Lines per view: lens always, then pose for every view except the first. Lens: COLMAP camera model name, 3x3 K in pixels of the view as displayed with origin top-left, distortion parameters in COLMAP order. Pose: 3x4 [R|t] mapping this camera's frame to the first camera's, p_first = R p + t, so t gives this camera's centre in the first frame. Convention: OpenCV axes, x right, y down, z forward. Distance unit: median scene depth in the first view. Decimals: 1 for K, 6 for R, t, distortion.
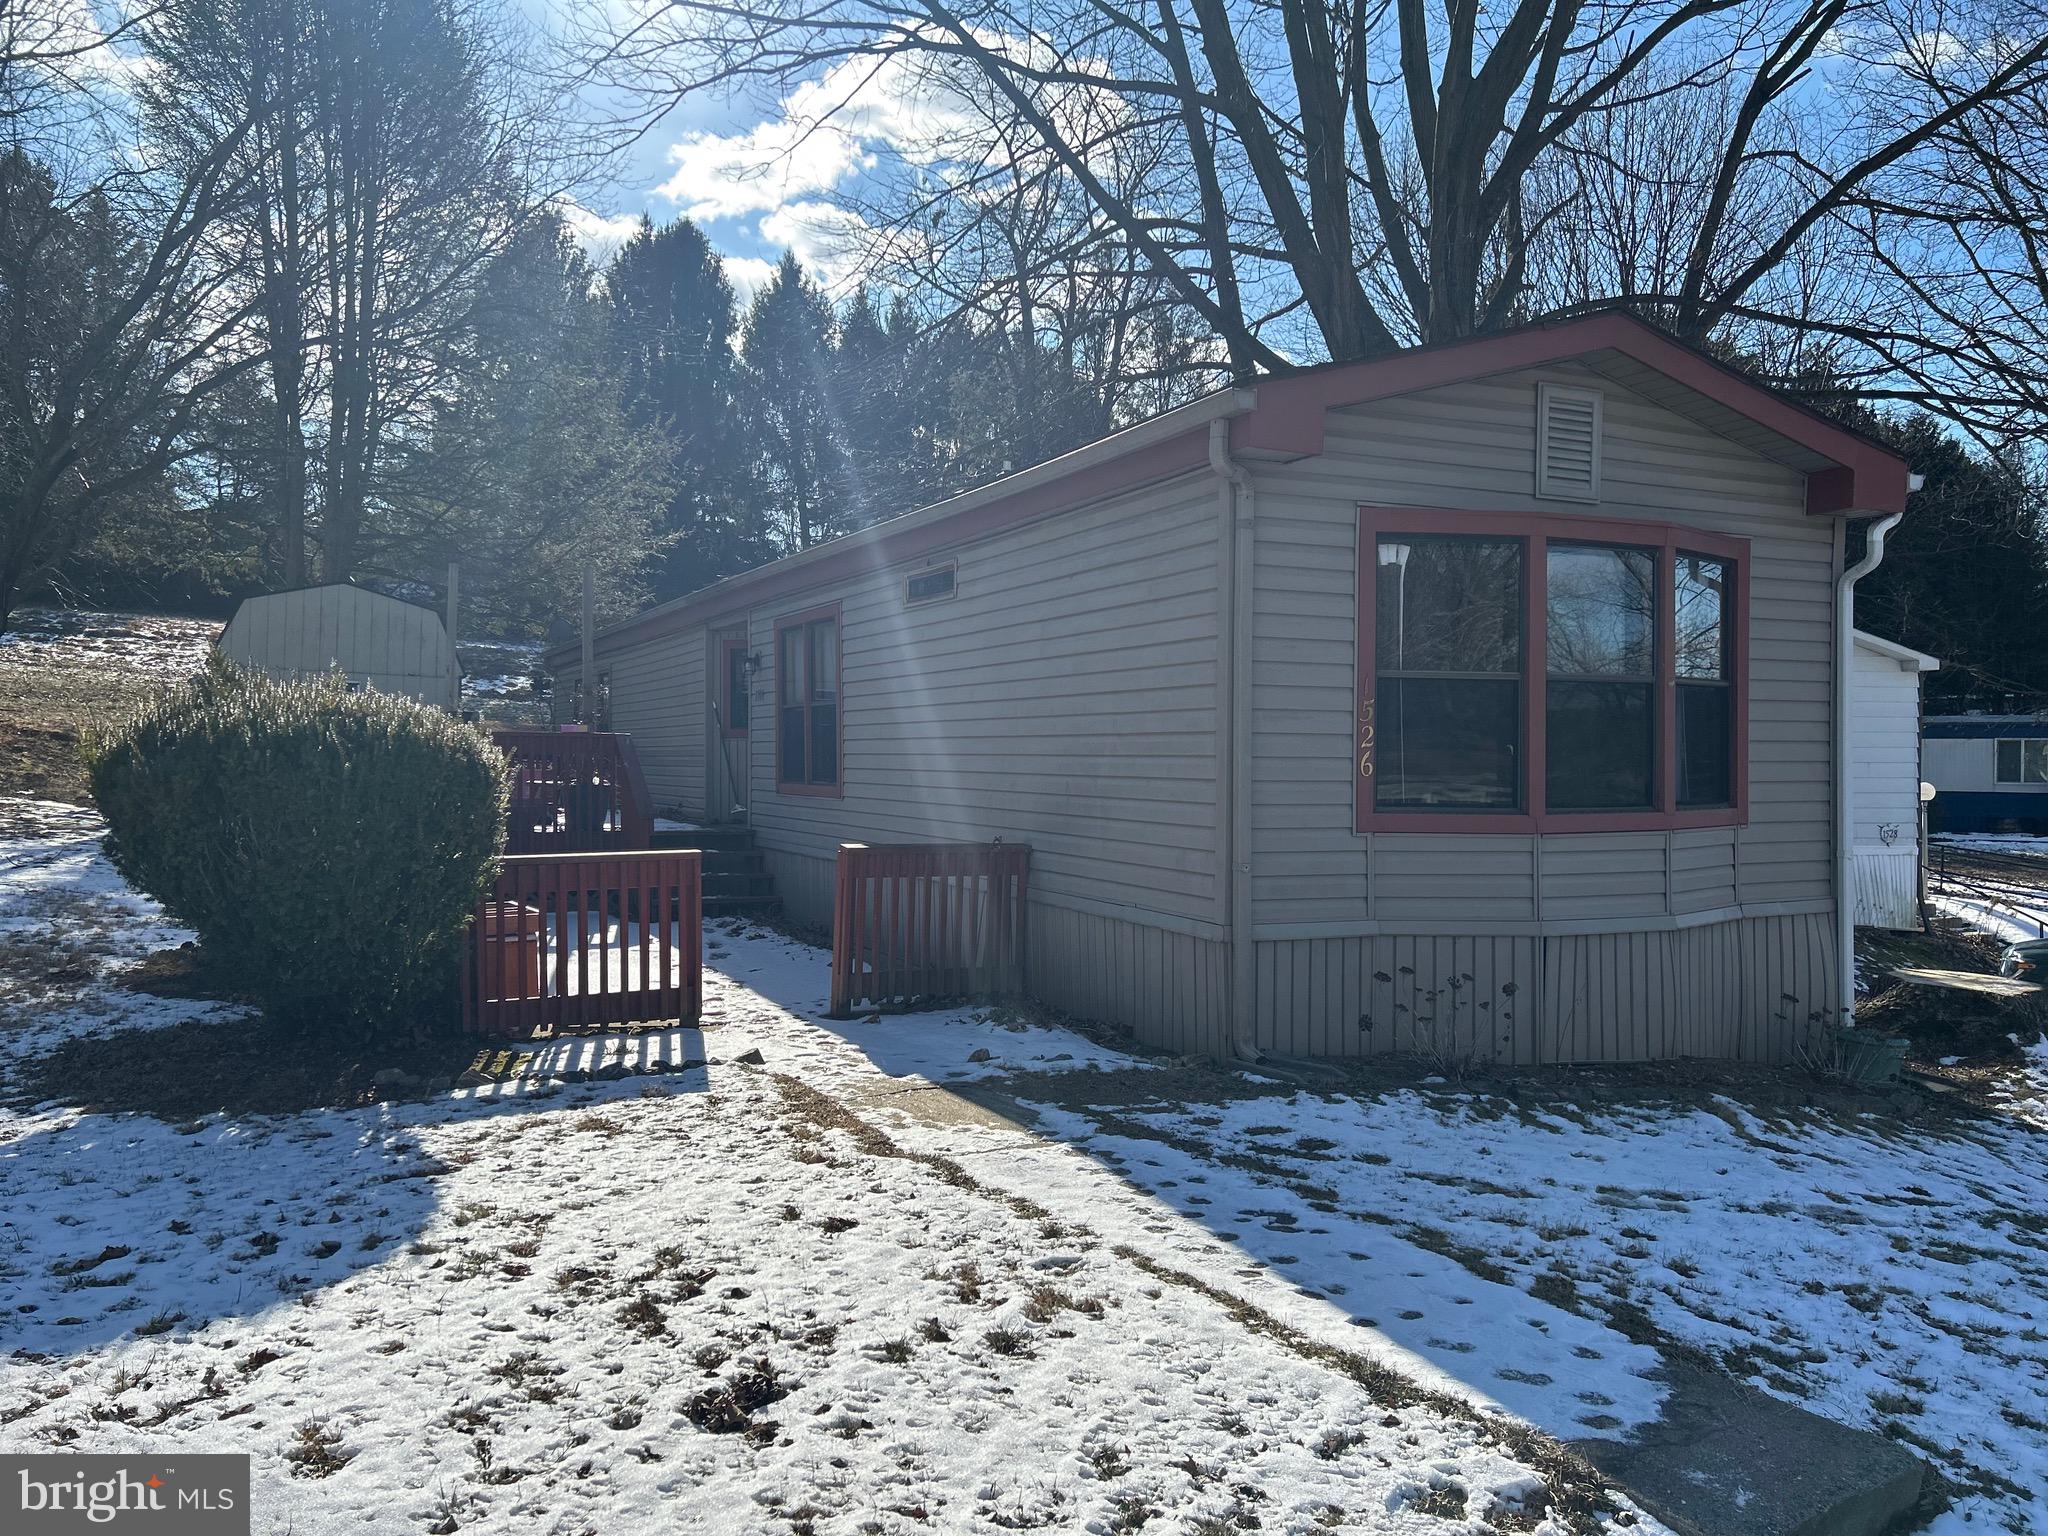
lens RADIAL K [[1529.8, 0, 1022.5], [0, 1529.8, 770.7], [0, 0, 1]] dist [0.061928, -0.068090]
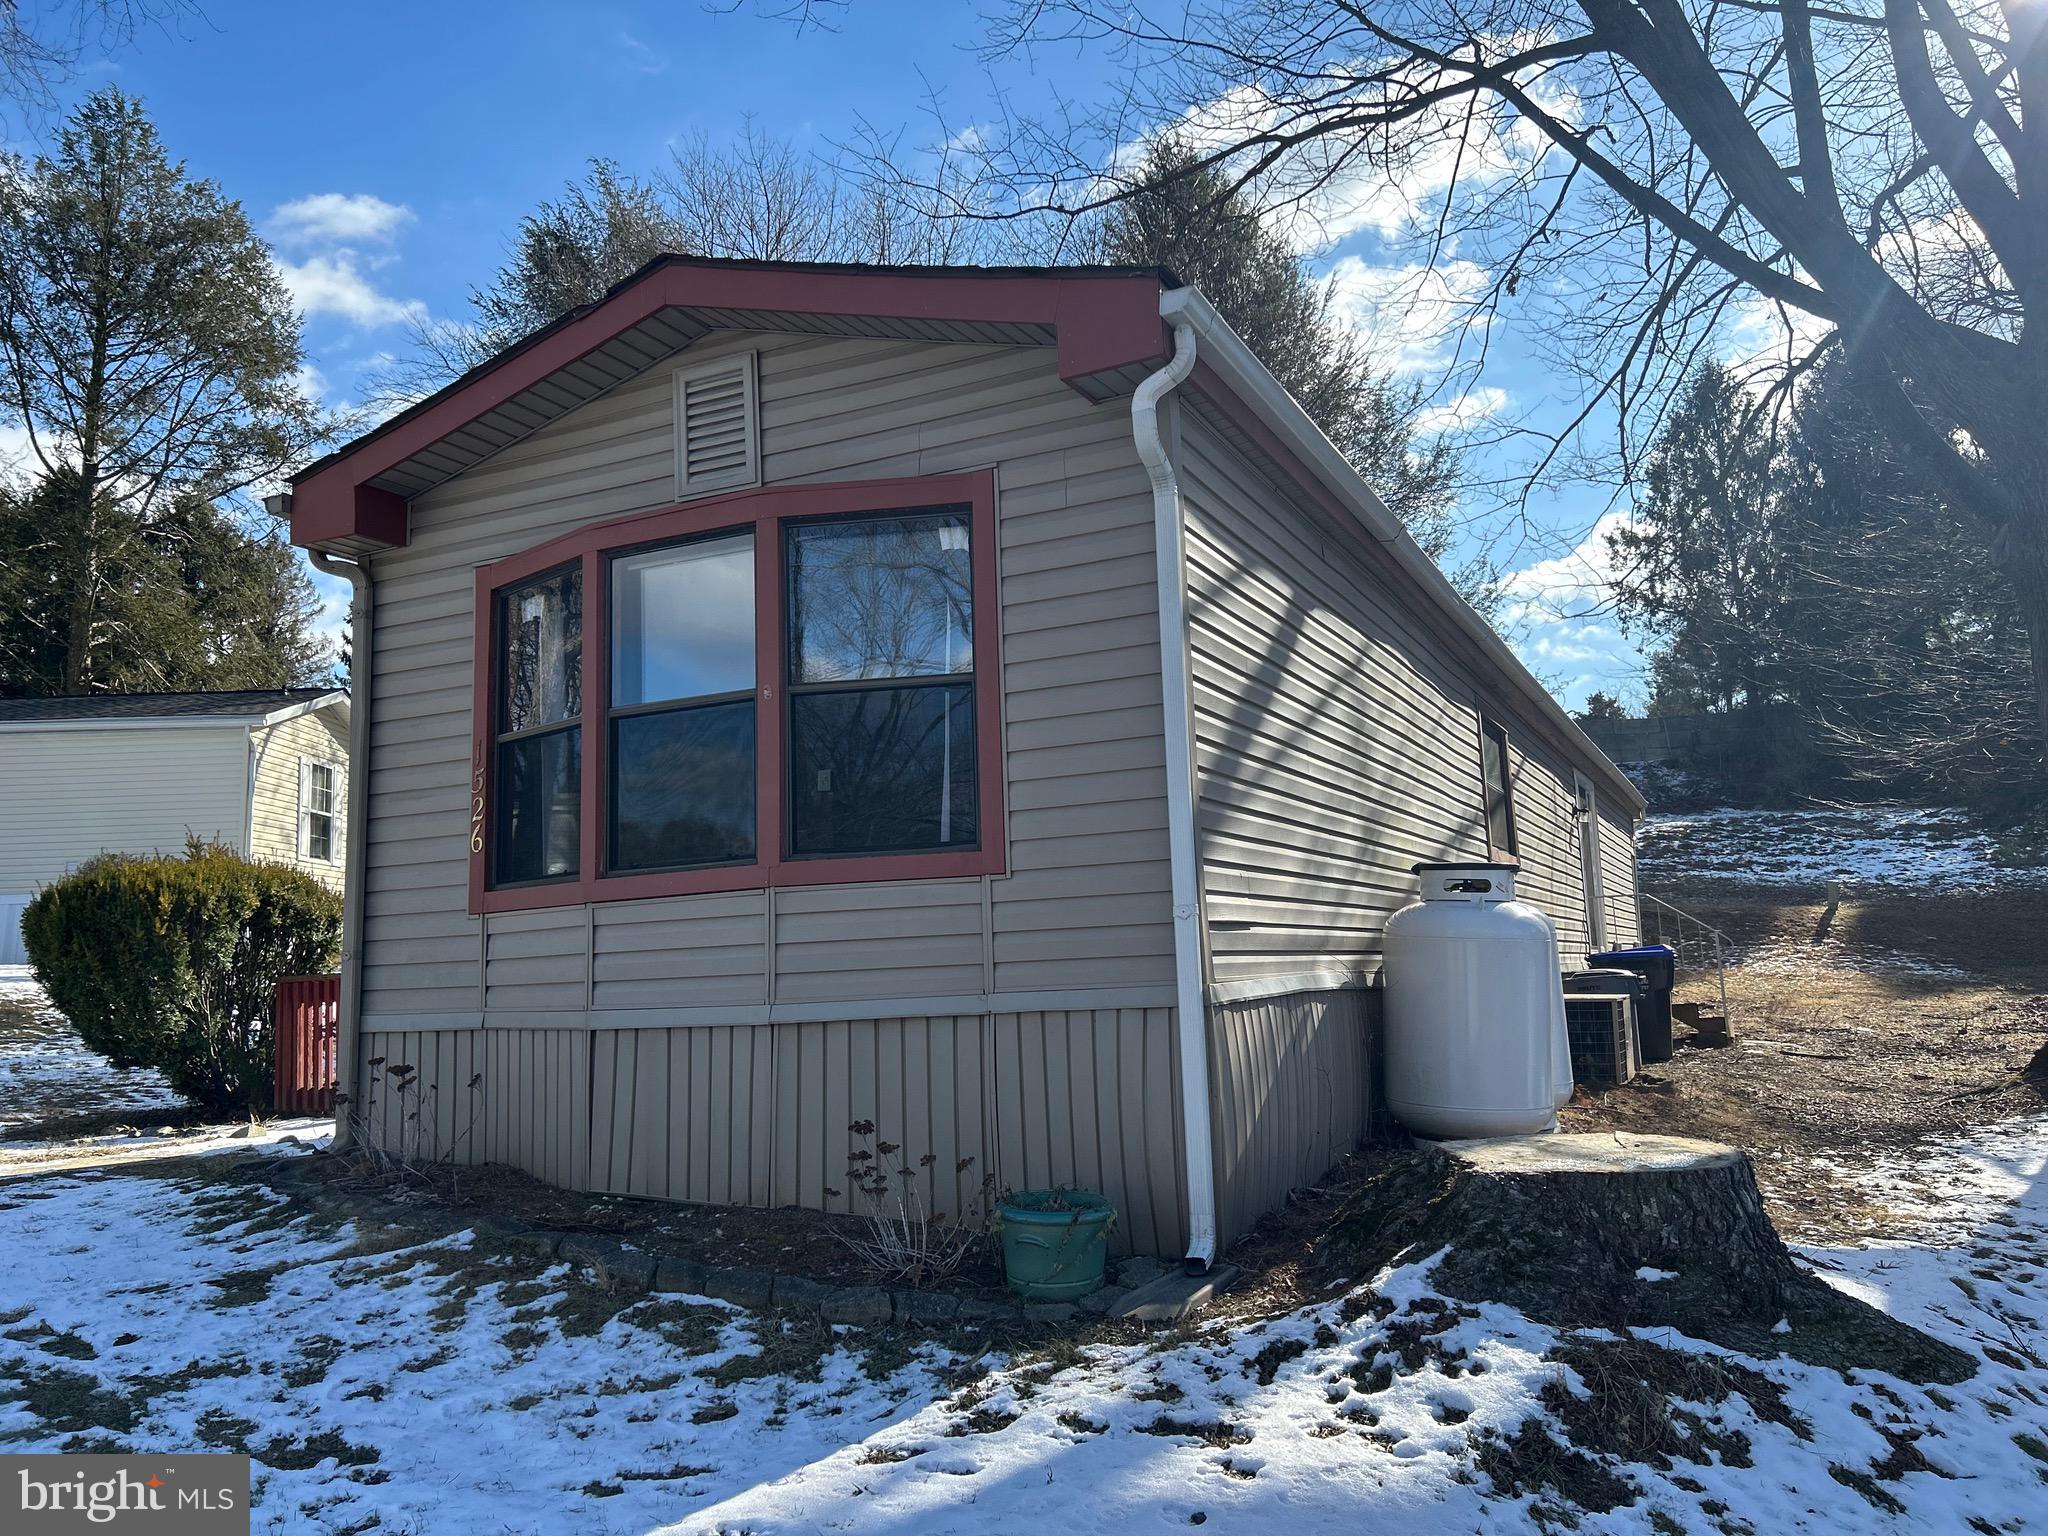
lens RADIAL K [[1536.1, 0, 1049.7], [0, 1536.1, 765.7], [0, 0, 1]] dist [0.062404, -0.069195]
pose [[0.644254, -0.134576, -0.752878, 1.094946], [0.037443, 0.988767, -0.144700, 0.094588], [0.763894, 0.065033, 0.642056, 0.637432]]
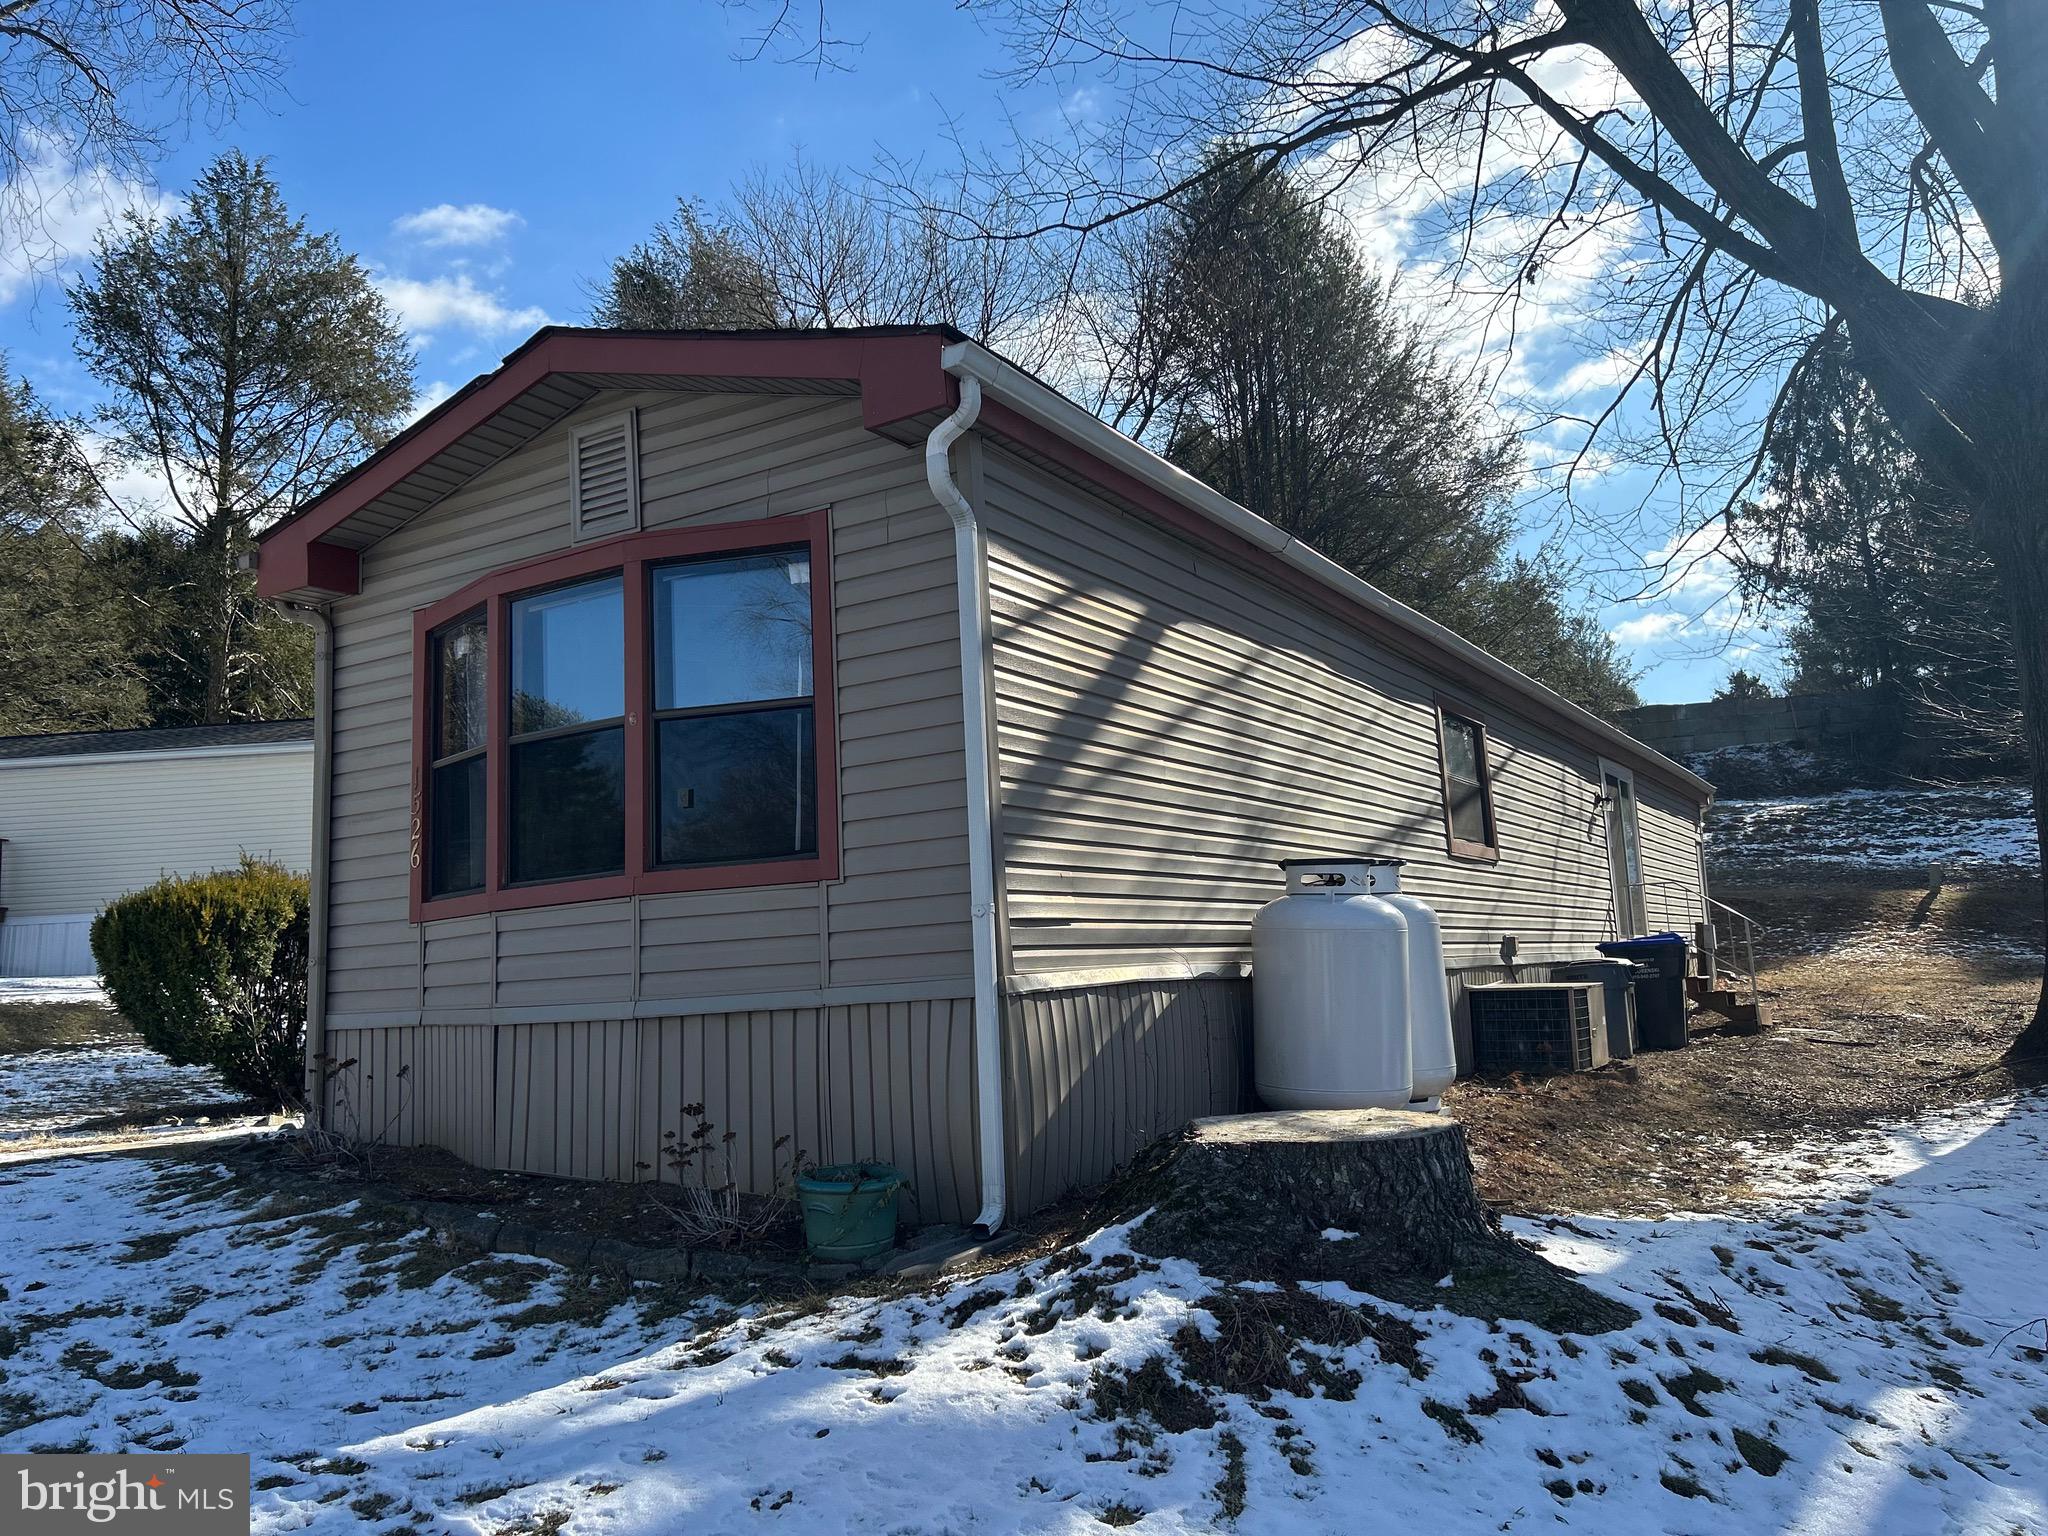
lens RADIAL K [[1529.8, 0, 1022.5], [0, 1529.8, 770.7], [0, 0, 1]] dist [0.061928, -0.068090]
pose [[0.565521, -0.146915, -0.811543, 1.238046], [0.049209, 0.988263, -0.144616, 0.103466], [0.823265, 0.041848, 0.566113, 0.718080]]
